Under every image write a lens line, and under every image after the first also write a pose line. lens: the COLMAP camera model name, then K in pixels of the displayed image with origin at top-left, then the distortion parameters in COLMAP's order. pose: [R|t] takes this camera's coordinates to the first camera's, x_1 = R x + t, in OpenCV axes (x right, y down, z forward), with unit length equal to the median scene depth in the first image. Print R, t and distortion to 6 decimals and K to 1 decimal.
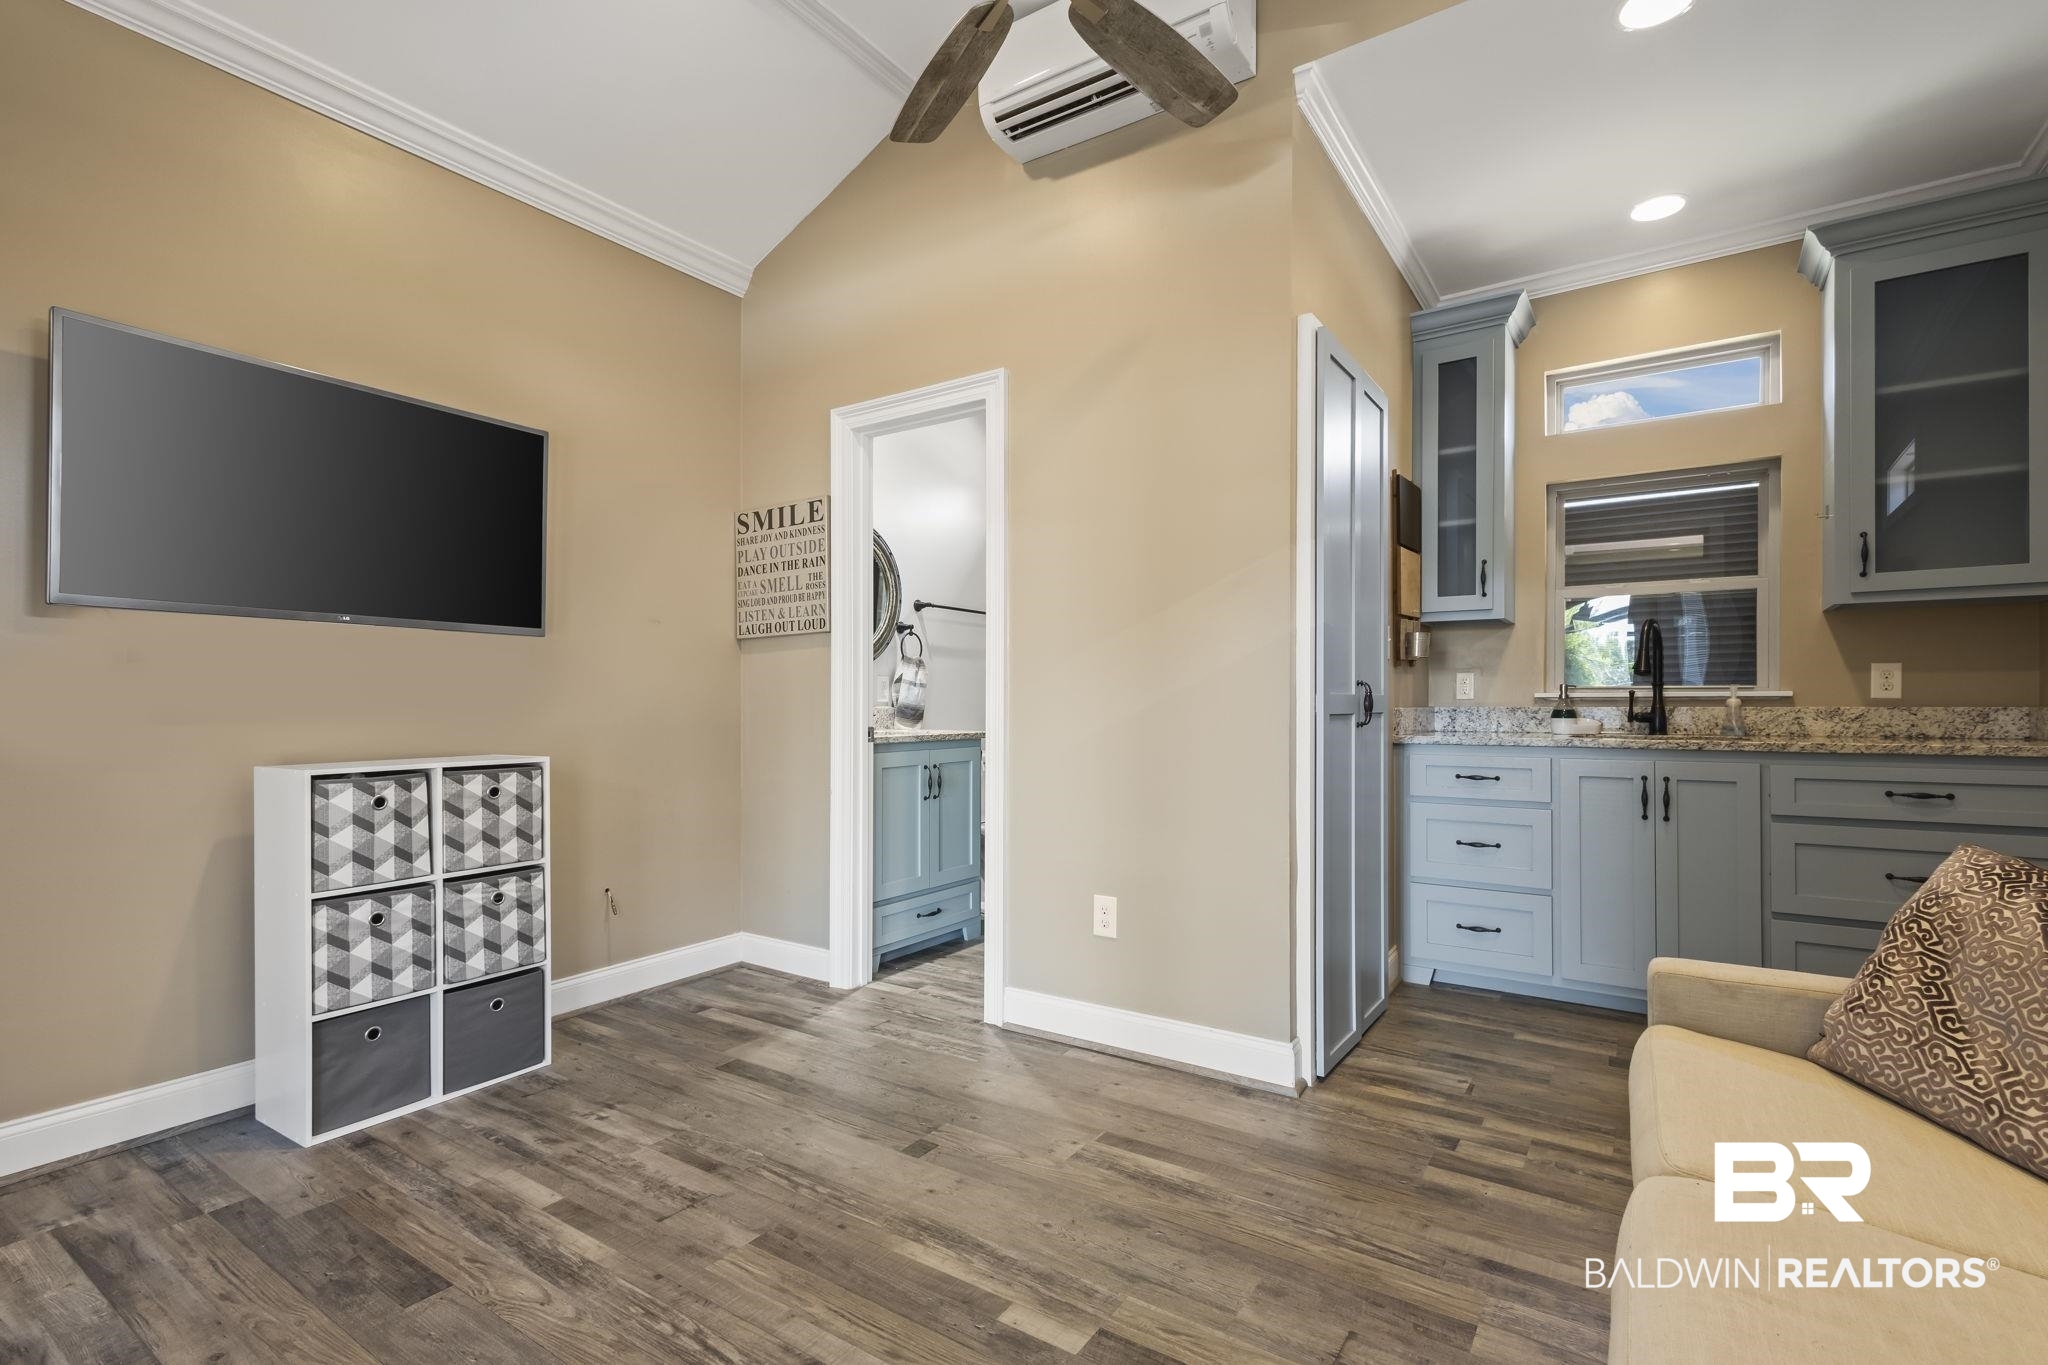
lens RADIAL K [[938.5, 0, 1019.8], [0, 938.5, 702.3], [0, 0, 1]] dist [0.008089, -0.001145]
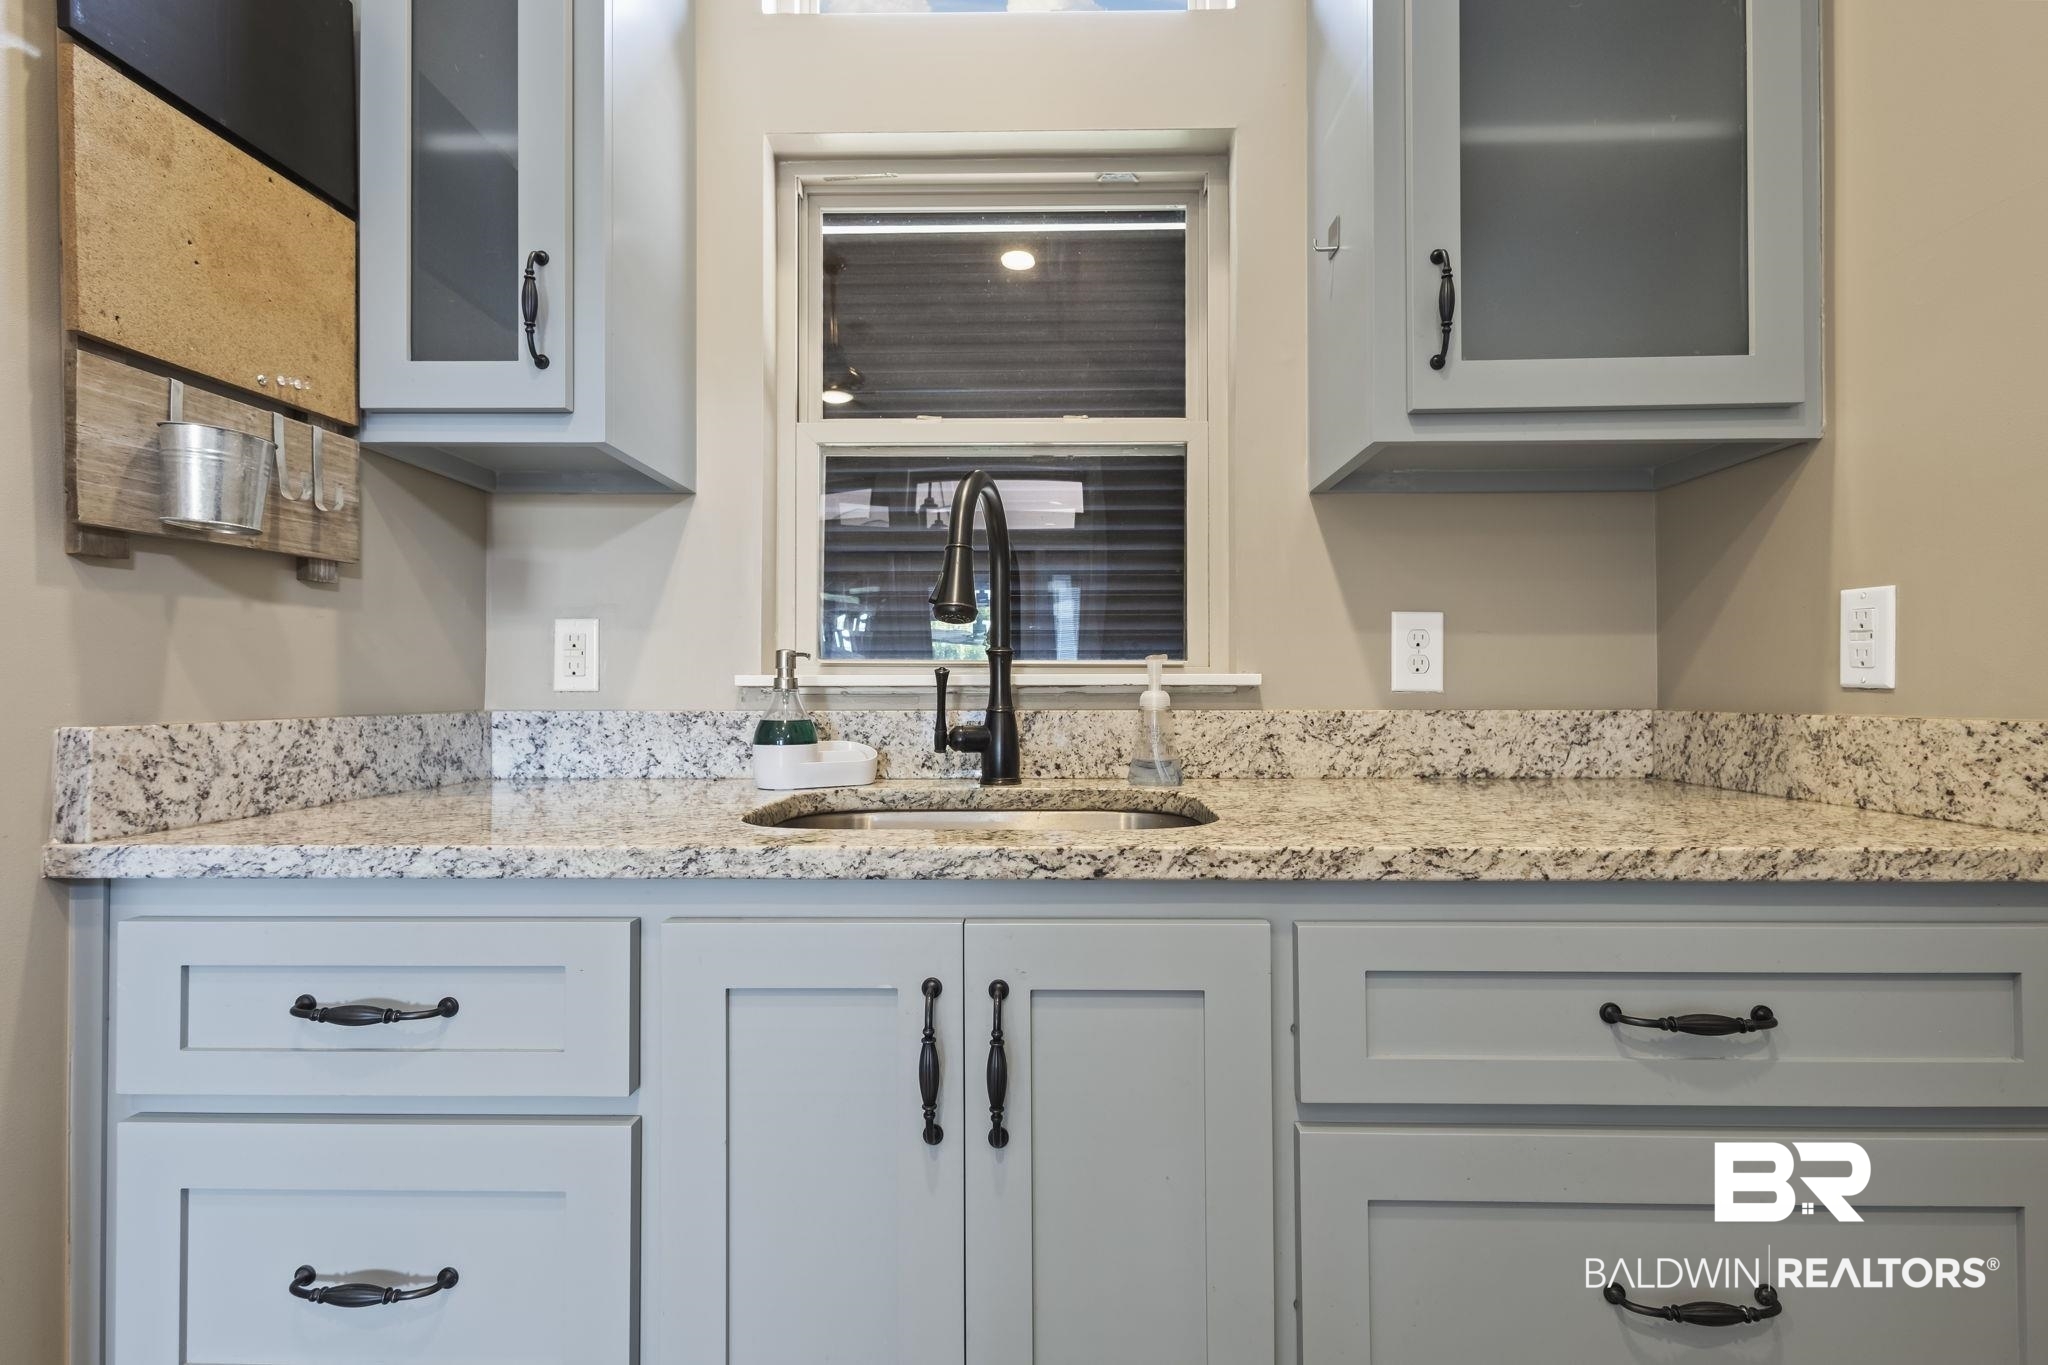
lens RADIAL K [[941.4, 0, 1024.0], [0, 941.4, 682.5], [0, 0, 1]] dist [0.008517, -0.000120]
pose [[0.838357, 0.006462, 0.545083, 0.616597], [-0.000701, 0.999942, -0.010775, -0.003781], [-0.545121, 0.008651, 0.838313, 0.869865]]
